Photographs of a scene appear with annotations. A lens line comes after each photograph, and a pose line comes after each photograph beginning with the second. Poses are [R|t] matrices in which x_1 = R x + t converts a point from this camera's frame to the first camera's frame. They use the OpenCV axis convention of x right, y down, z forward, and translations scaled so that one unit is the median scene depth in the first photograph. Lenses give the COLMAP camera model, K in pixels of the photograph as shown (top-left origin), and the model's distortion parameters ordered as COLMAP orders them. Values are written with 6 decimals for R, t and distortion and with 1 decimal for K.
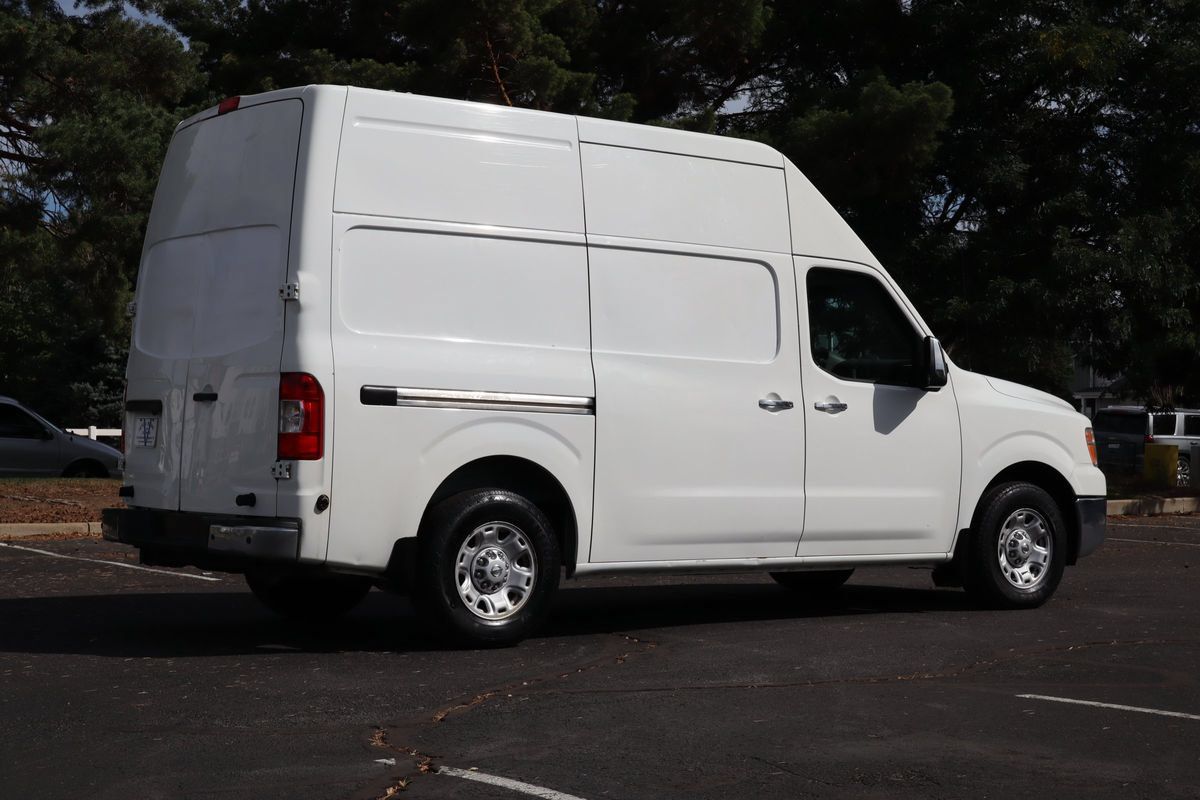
lens RADIAL K [[2013.0, 0, 600.0], [0, 2013.0, 400.0], [0, 0, 1]] dist [0.015432, -0.004873]
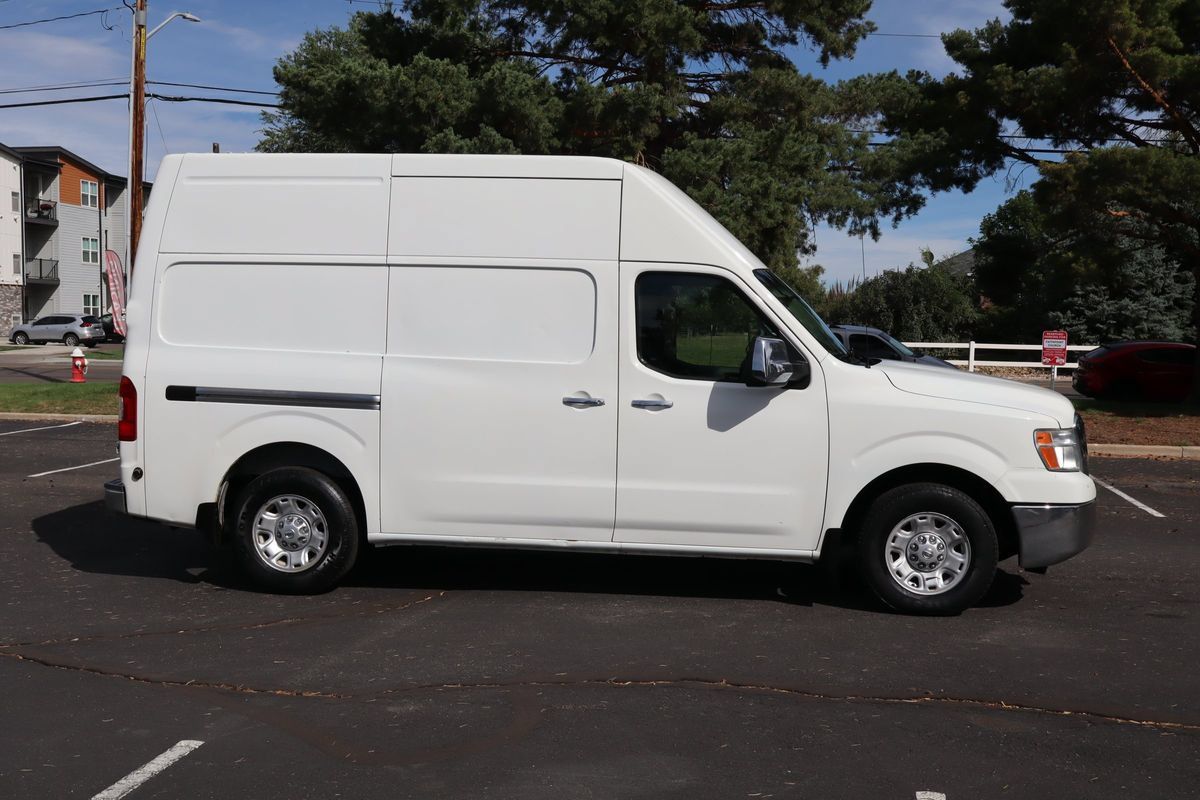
lens RADIAL K [[1312.3, 0, 600.0], [0, 1312.3, 400.0], [0, 0, 1]] dist [0.014644, -0.020289]
pose [[0.729370, 0.042677, -0.682787, 0.578425], [0.004970, 0.997695, 0.067668, -0.046799], [0.684102, -0.052748, 0.727477, 0.492472]]
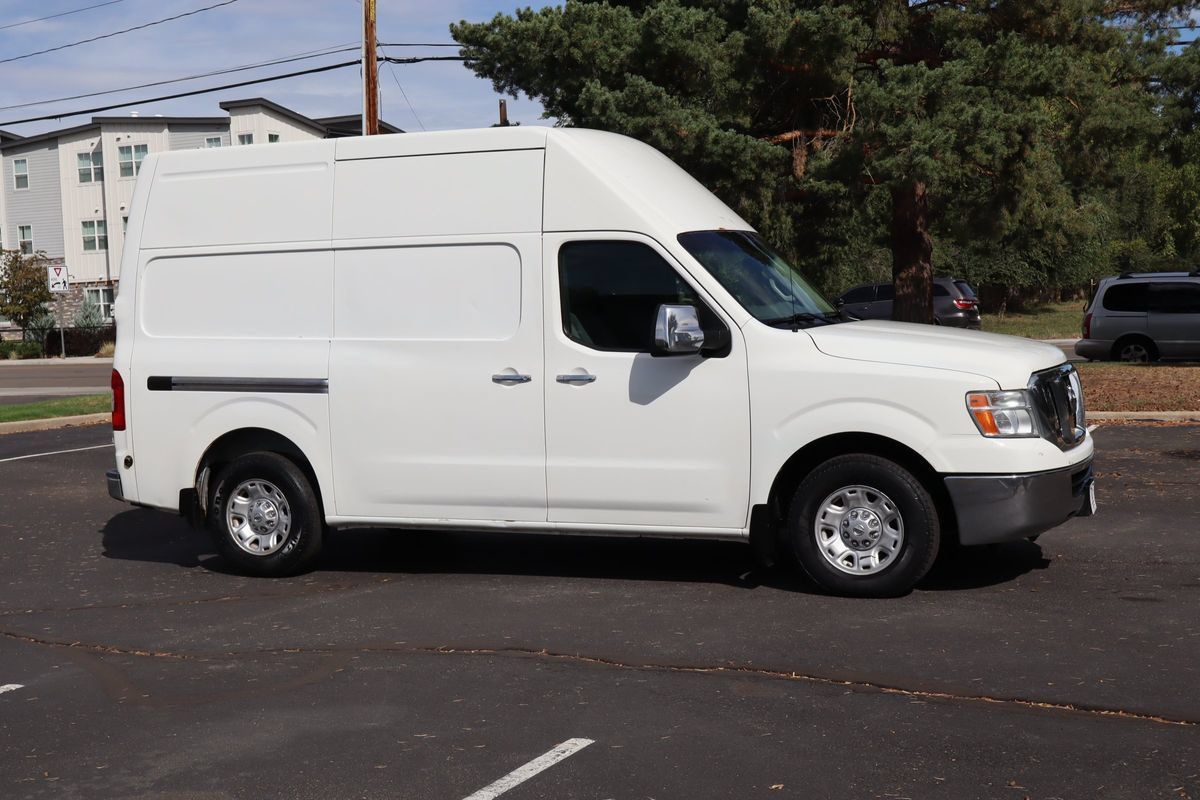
lens RADIAL K [[1622.4, 0, 600.0], [0, 1622.4, 400.0], [0, 0, 1]] dist [-0.006469, 0.021939]
pose [[0.513059, 0.029834, -0.857835, 0.846810], [0.055870, 0.996116, 0.068058, -0.042269], [0.856533, -0.082845, 0.509399, 0.605112]]
